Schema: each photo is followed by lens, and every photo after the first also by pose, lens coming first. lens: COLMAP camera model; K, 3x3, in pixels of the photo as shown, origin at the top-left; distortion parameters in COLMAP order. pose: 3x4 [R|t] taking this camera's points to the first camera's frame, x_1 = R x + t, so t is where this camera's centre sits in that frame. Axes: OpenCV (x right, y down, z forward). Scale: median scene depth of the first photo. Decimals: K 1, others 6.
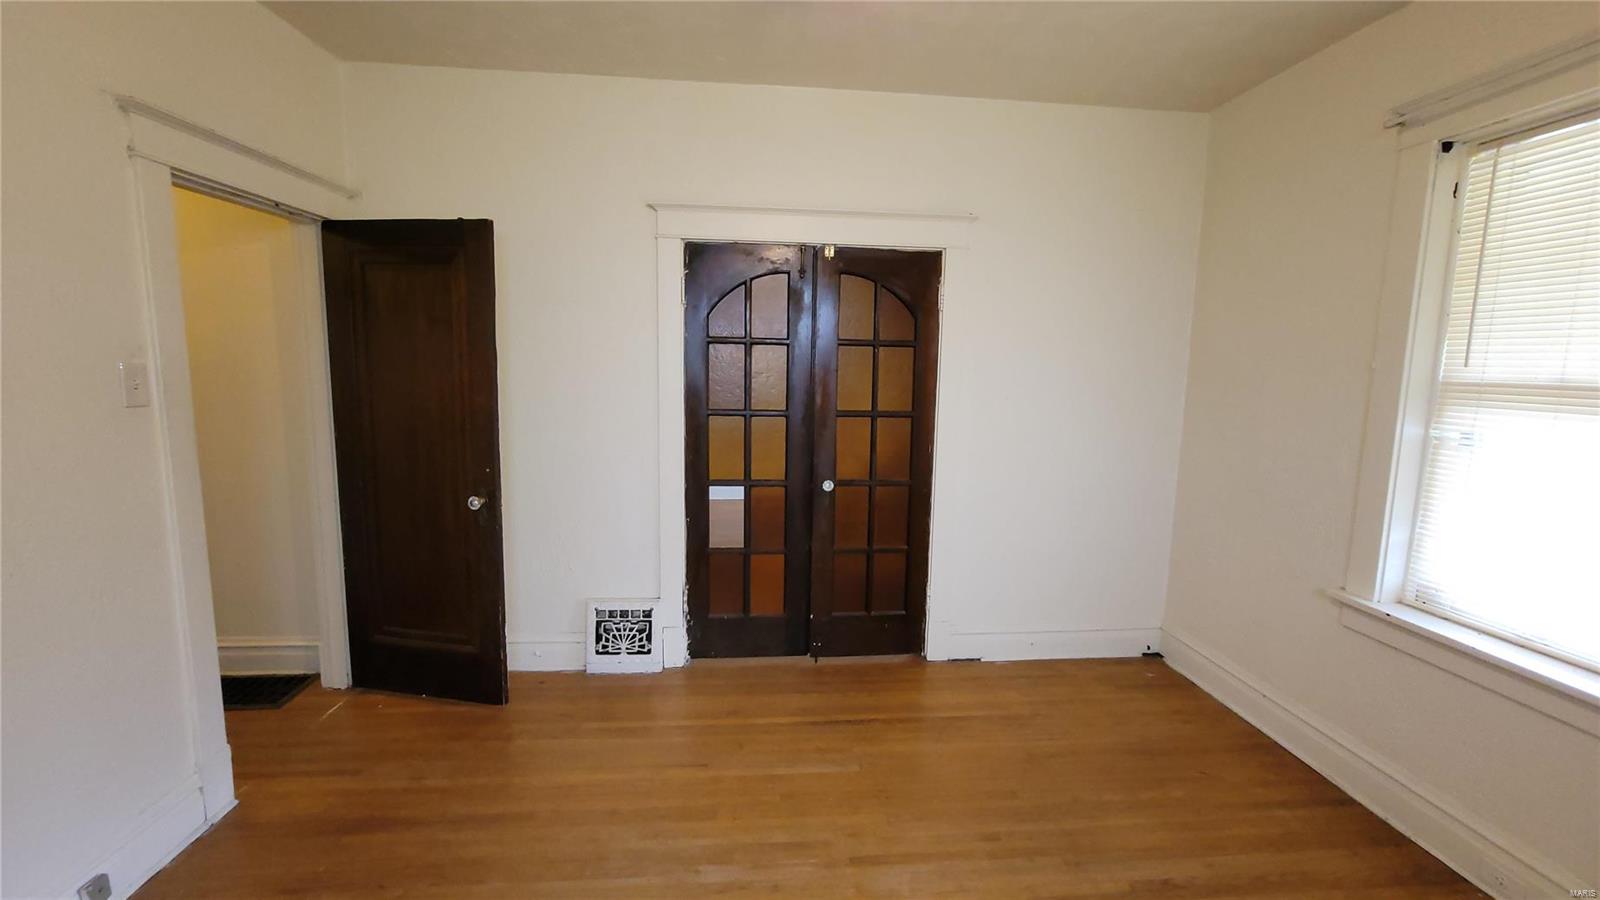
lens RADIAL K [[658.9, 0, 805.7], [0, 658.9, 444.9], [0, 0, 1]] dist [-0.005413, 0.000528]
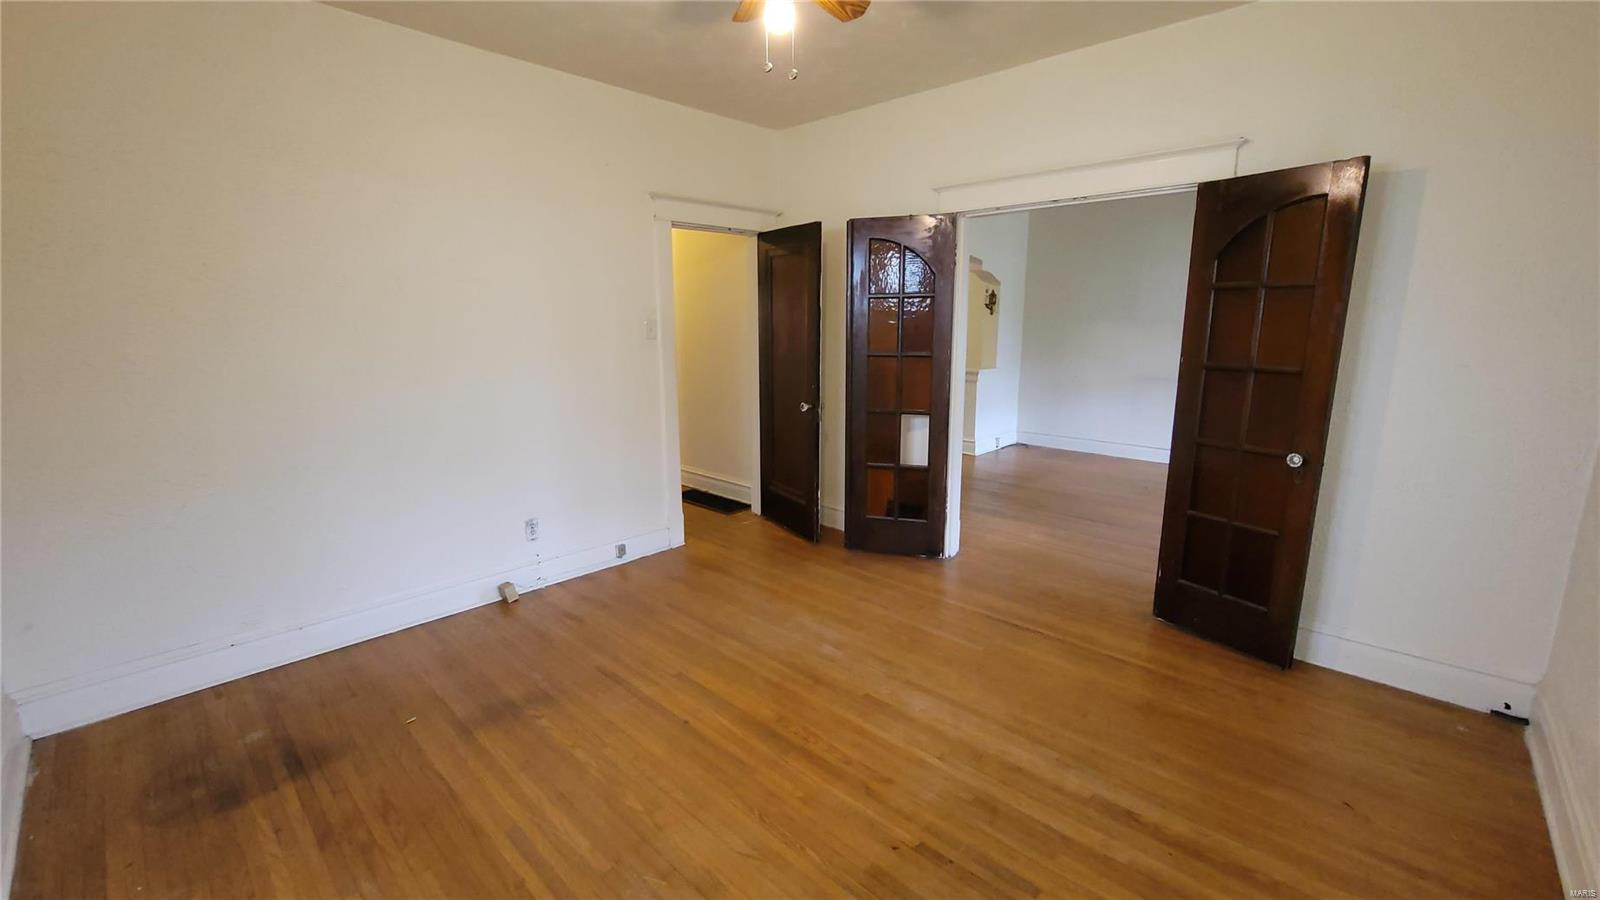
lens RADIAL K [[648.7, 0, 789.1], [0, 648.7, 434.9], [0, 0, 1]] dist [0.000612, 0.000000]
pose [[0.662406, 0.116040, -0.740104, 0.654074], [-0.080368, 0.993237, 0.083798, 0.029195], [0.744822, 0.003973, 0.667251, -0.054833]]
